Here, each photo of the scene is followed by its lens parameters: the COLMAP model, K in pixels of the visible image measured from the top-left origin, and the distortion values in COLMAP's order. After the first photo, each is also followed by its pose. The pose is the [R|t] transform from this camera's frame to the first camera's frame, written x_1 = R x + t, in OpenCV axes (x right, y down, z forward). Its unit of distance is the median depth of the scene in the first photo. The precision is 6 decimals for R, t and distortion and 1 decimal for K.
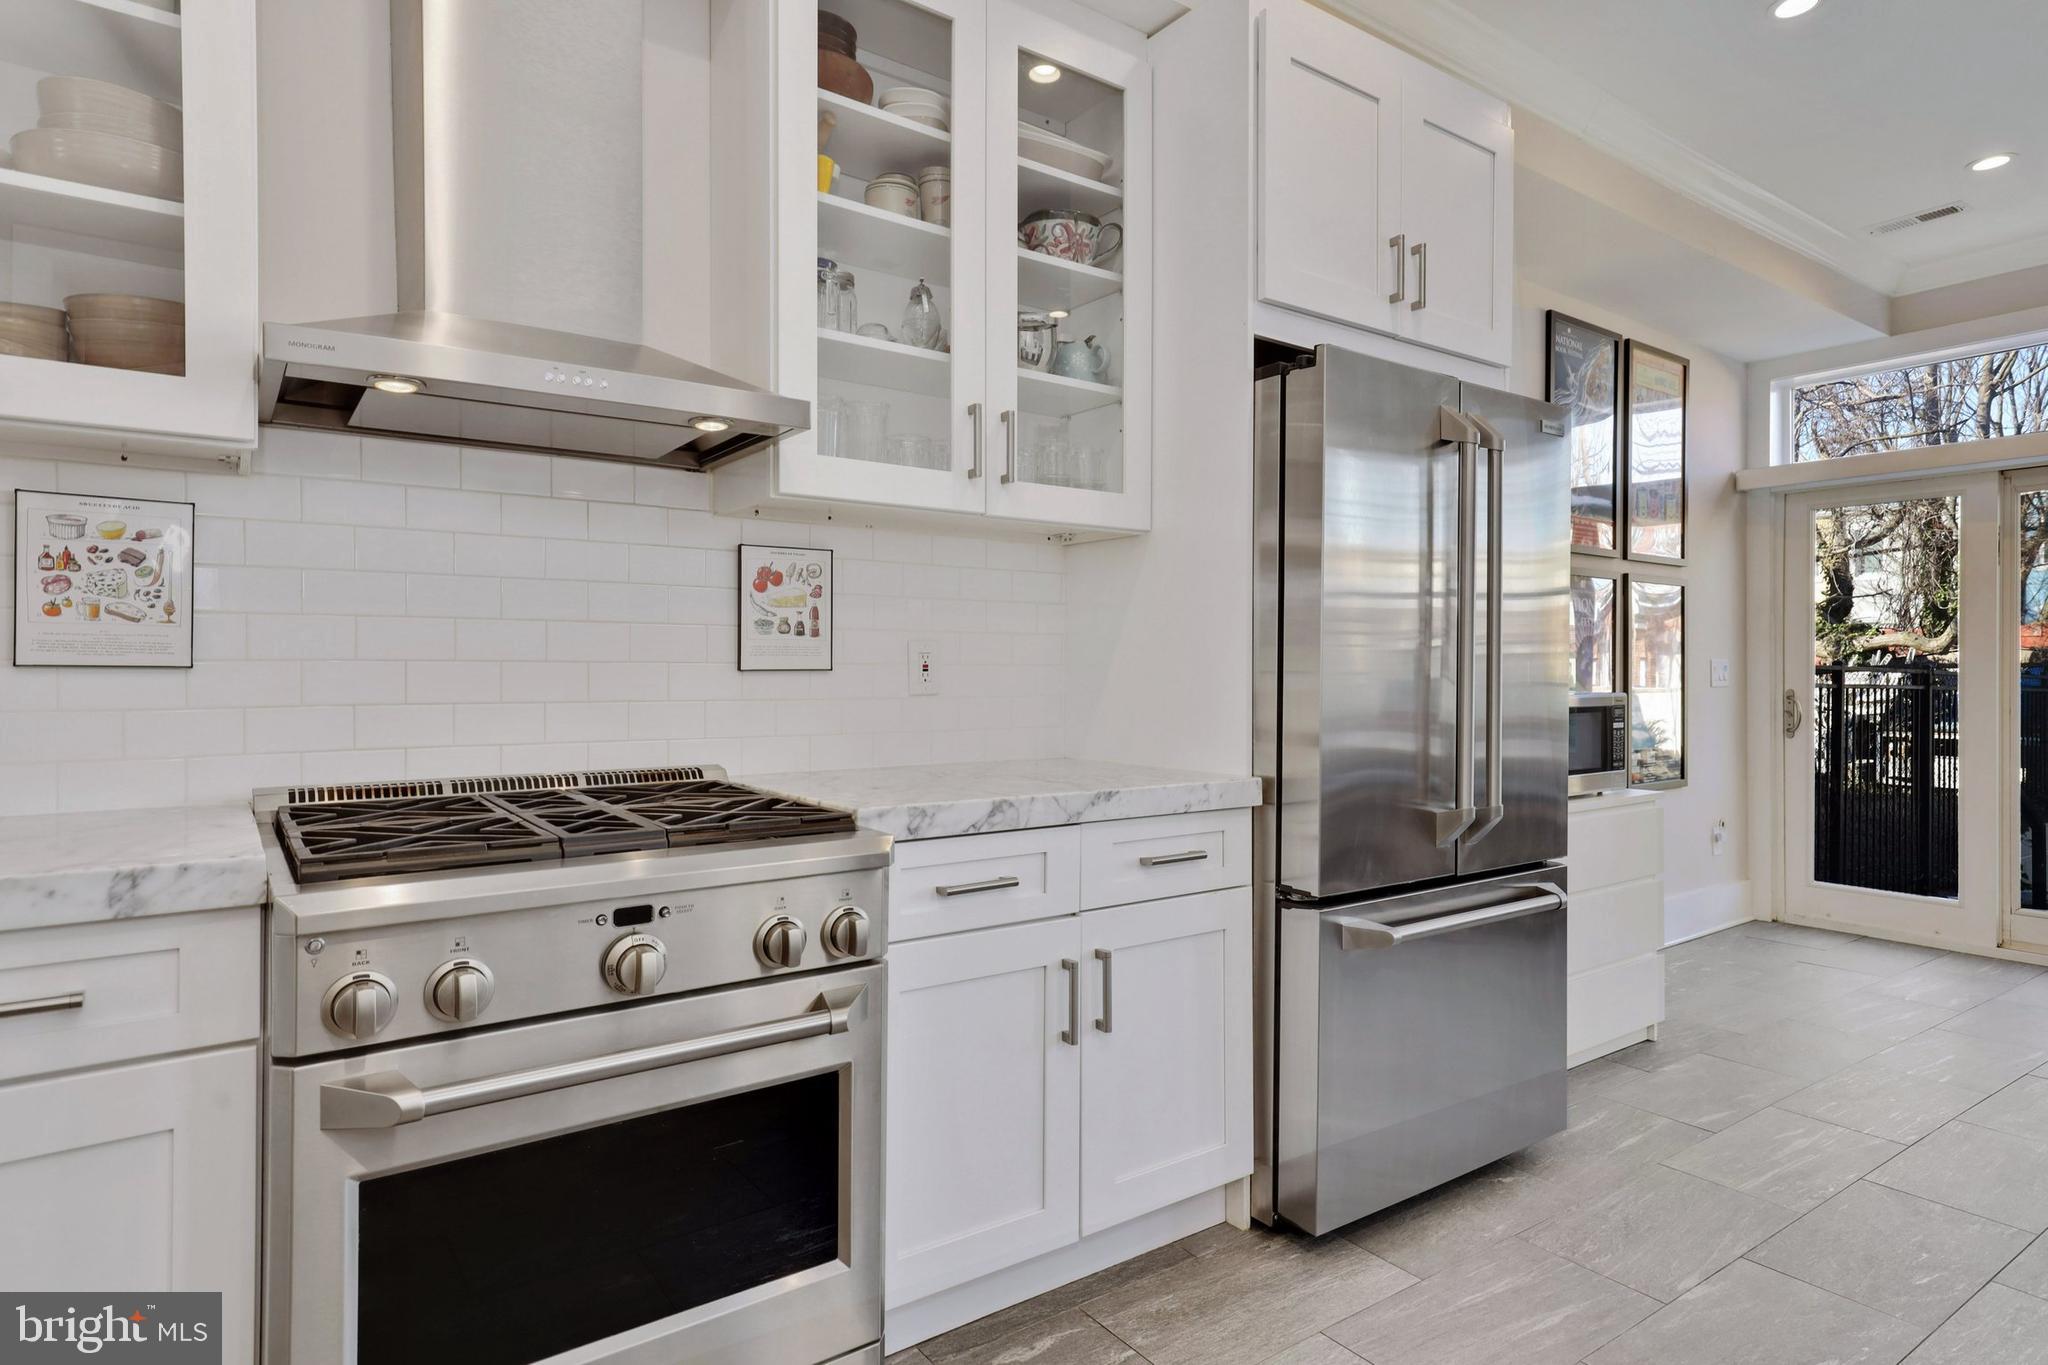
lens RADIAL K [[1140.6, 0, 1024.0], [0, 1140.6, 682.5], [0, 0, 1]] dist [0.001381, 0.000868]
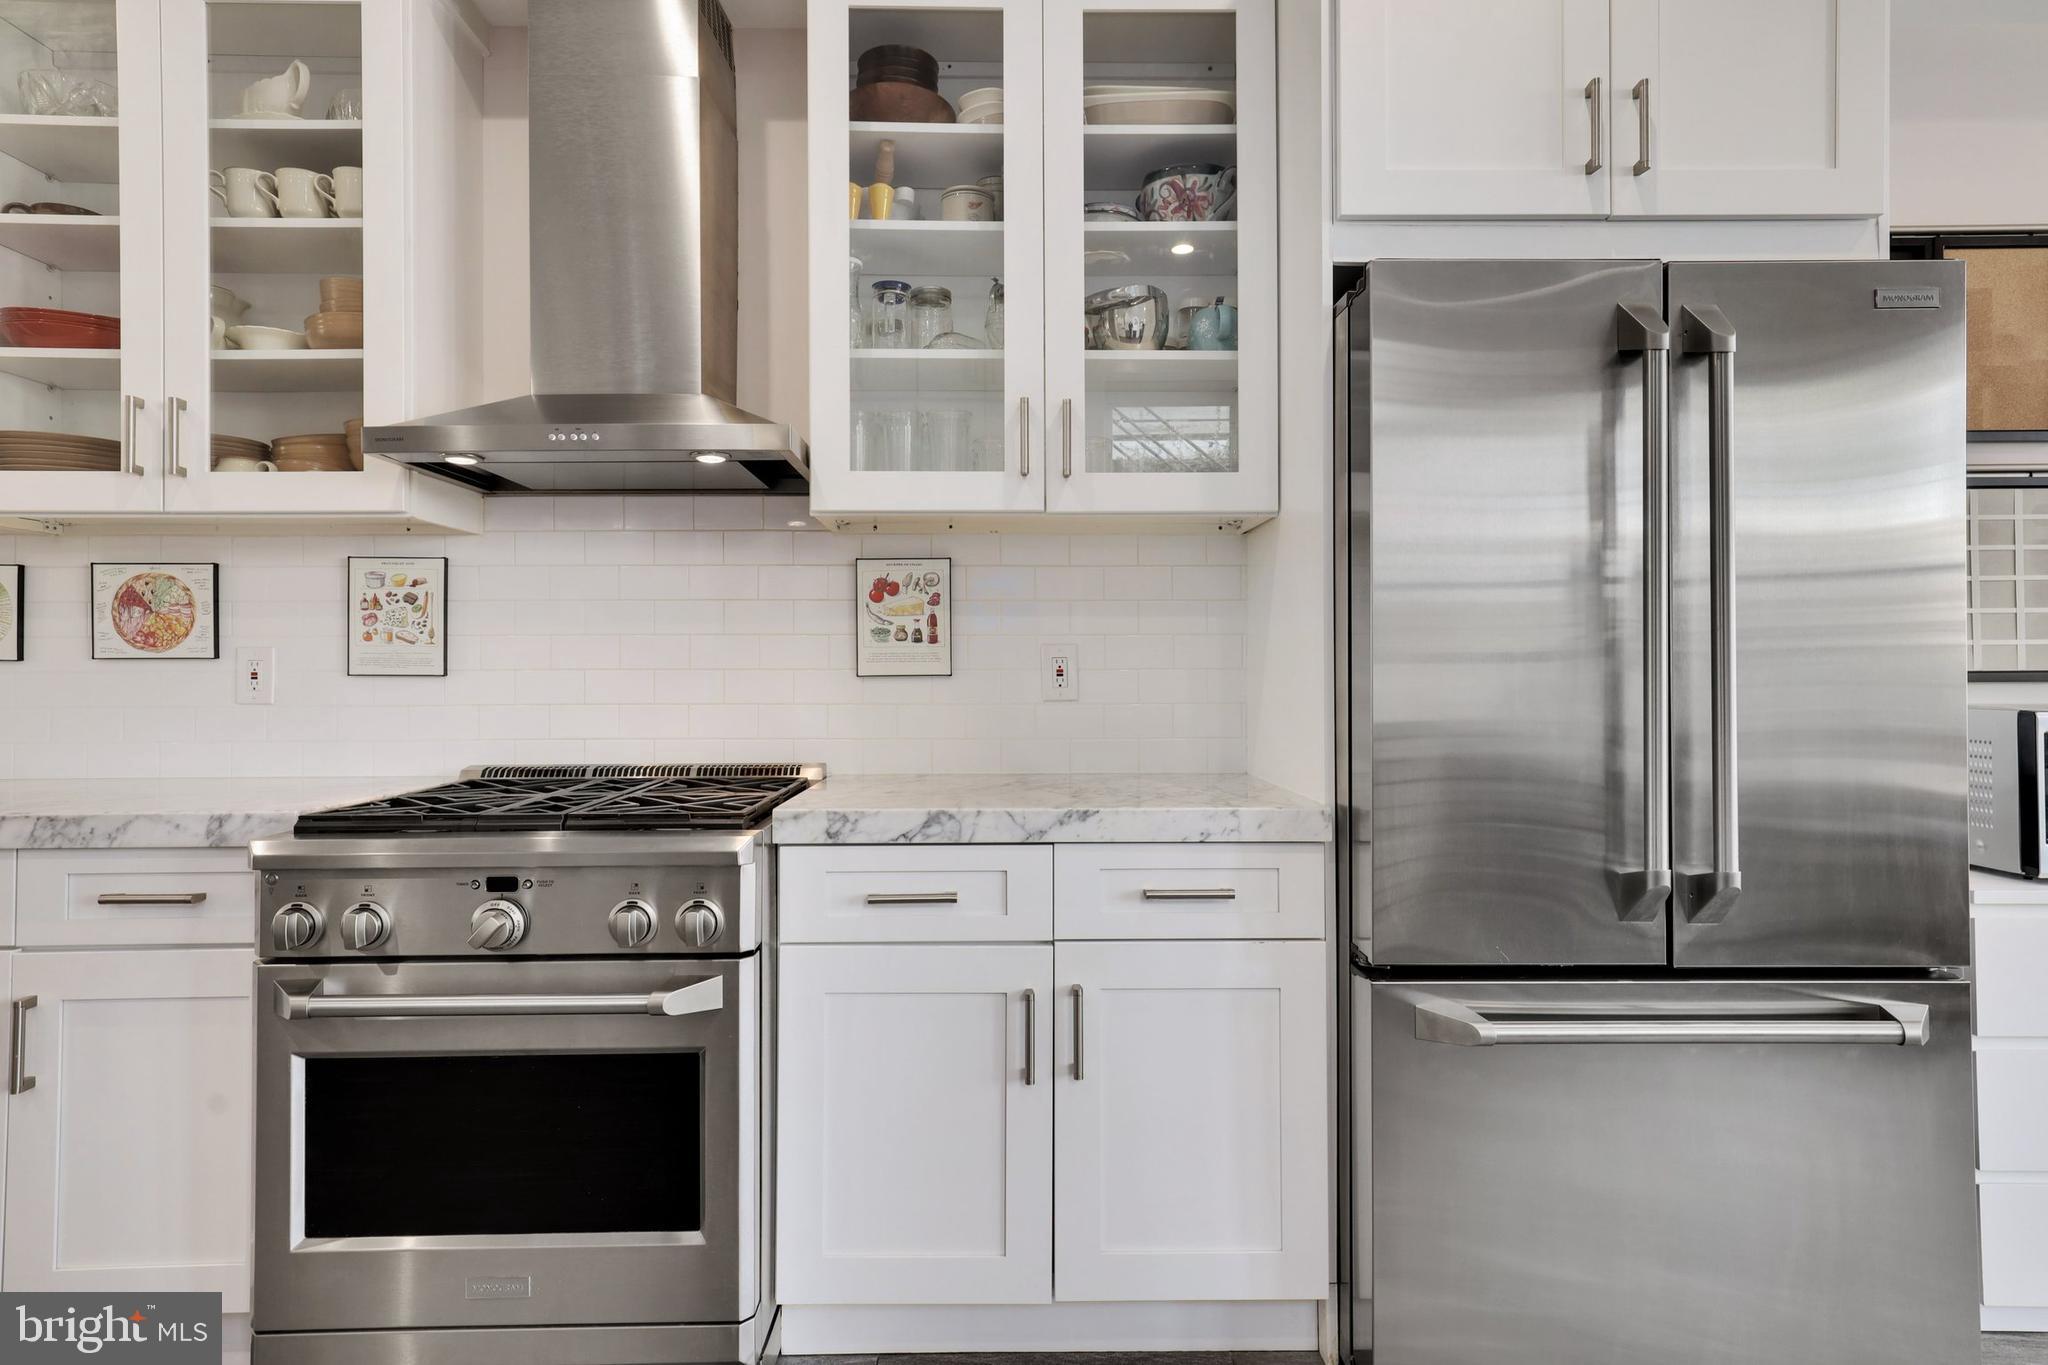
lens RADIAL K [[1138.7, 0, 1024.1], [0, 1138.7, 668.7], [0, 0, 1]] dist [0.001937, 0.000361]
pose [[0.815819, -0.006555, -0.578270, 0.519251], [-0.001655, 0.999905, -0.013669, -0.003381], [0.578305, 0.012108, 0.815731, 0.225347]]
